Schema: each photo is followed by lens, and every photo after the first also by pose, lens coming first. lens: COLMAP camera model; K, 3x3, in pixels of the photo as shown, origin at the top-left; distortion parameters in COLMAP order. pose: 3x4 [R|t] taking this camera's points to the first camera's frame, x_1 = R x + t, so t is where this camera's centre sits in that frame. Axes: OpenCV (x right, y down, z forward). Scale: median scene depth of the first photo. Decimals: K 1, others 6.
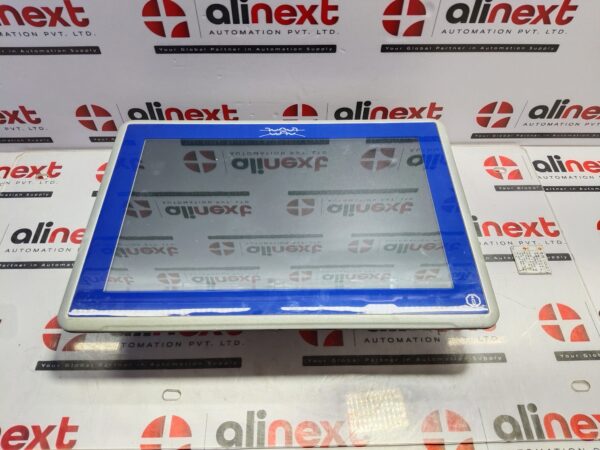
lens RADIAL K [[461.7, 0, 300.3], [0, 461.7, 246.2], [0, 0, 1]] dist [-0.002430, -0.012122]
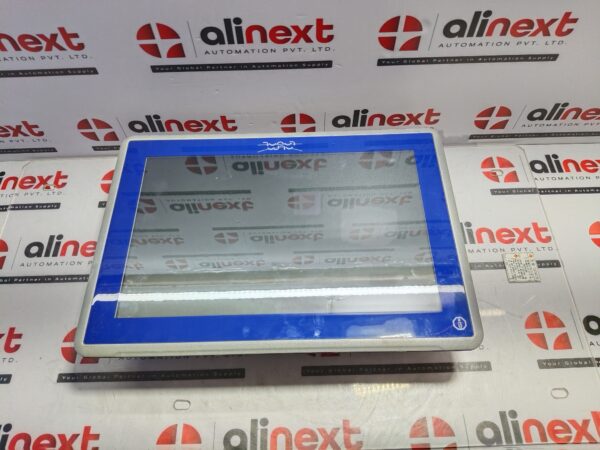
lens RADIAL K [[458.3, 0, 299.8], [0, 458.3, 252.4], [0, 0, 1]] dist [-0.004020, -0.007932]
pose [[0.999794, -0.010691, -0.017261, 0.018100], [0.012600, 0.993329, 0.114621, -0.120847], [0.015920, -0.114815, 0.993259, -0.026997]]
